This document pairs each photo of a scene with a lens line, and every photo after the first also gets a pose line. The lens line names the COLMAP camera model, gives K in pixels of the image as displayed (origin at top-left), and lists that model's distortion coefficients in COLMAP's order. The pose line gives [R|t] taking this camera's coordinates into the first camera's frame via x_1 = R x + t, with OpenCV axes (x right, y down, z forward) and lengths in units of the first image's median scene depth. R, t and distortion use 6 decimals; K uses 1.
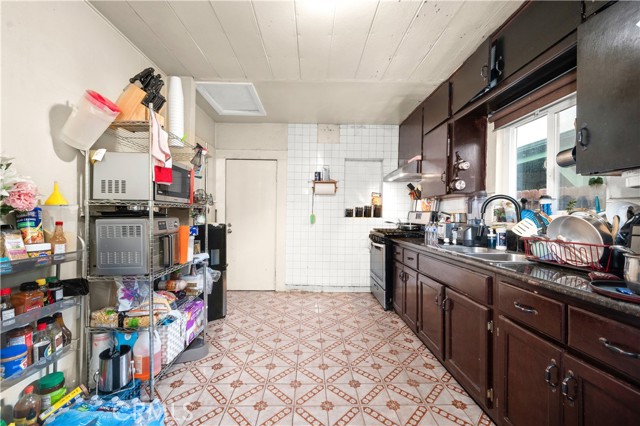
lens RADIAL K [[258.3, 0, 310.7], [0, 258.3, 215.6], [0, 0, 1]] dist [-0.000623, -0.000336]
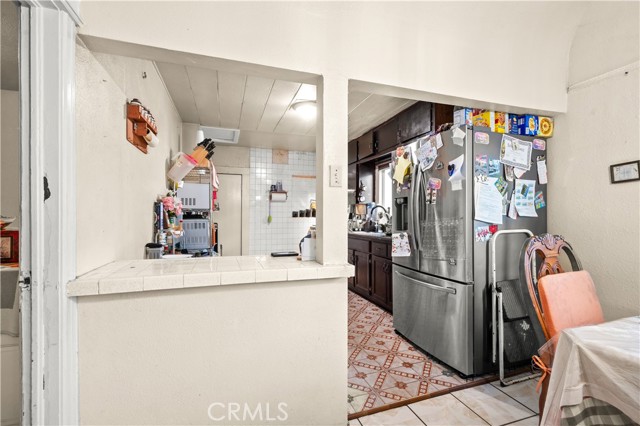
lens RADIAL K [[287.5, 0, 318.2], [0, 287.5, 218.2], [0, 0, 1]] dist [0.000501, 0.000465]
pose [[0.948937, -0.012594, 0.315213, -0.235829], [0.010450, 0.999909, 0.008491, -0.001178], [-0.315291, -0.004763, 0.948983, -0.540987]]
